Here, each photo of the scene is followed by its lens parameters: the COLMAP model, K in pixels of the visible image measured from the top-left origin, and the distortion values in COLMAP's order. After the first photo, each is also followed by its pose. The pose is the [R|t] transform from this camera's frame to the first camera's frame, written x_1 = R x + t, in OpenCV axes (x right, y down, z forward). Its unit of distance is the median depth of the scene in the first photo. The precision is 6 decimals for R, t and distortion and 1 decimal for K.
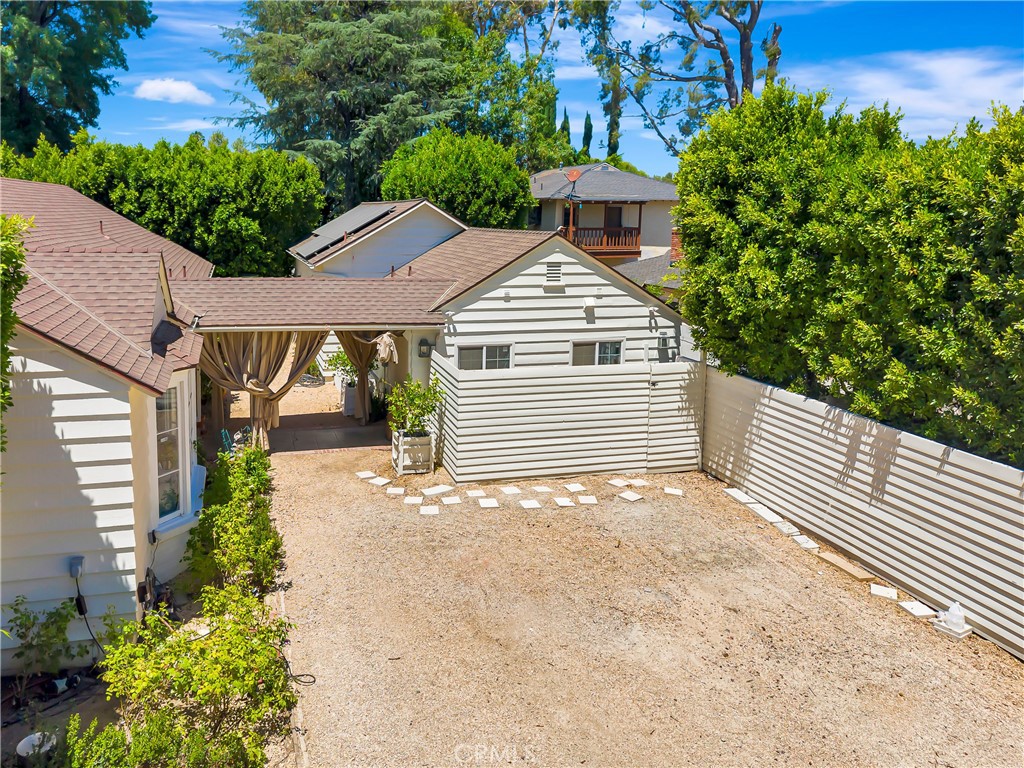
lens RADIAL K [[738.5, 0, 433.9], [0, 738.5, 325.5], [0, 0, 1]] dist [0.052735, -0.110387]
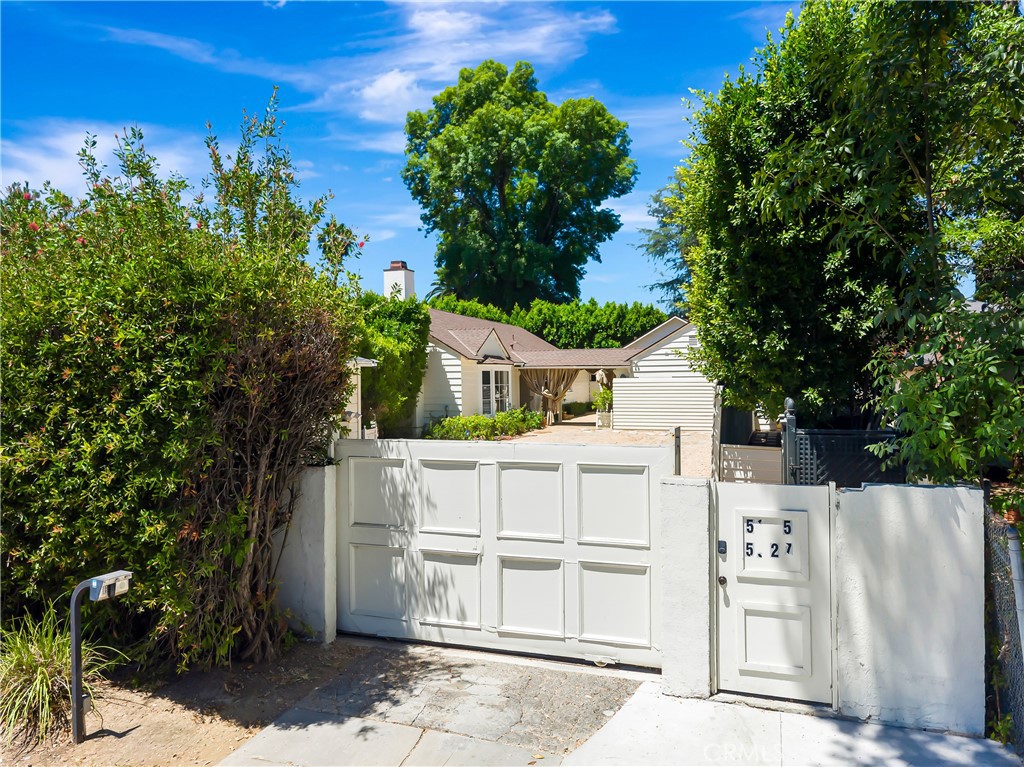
lens RADIAL K [[721.2, 0, 516.4], [0, 721.2, 394.5], [0, 0, 1]] dist [0.062047, -0.066779]
pose [[0.824966, -0.021507, -0.564773, 0.526605], [-0.053990, 0.991707, -0.116628, 0.194786], [0.562597, 0.126707, 0.816964, -0.493116]]
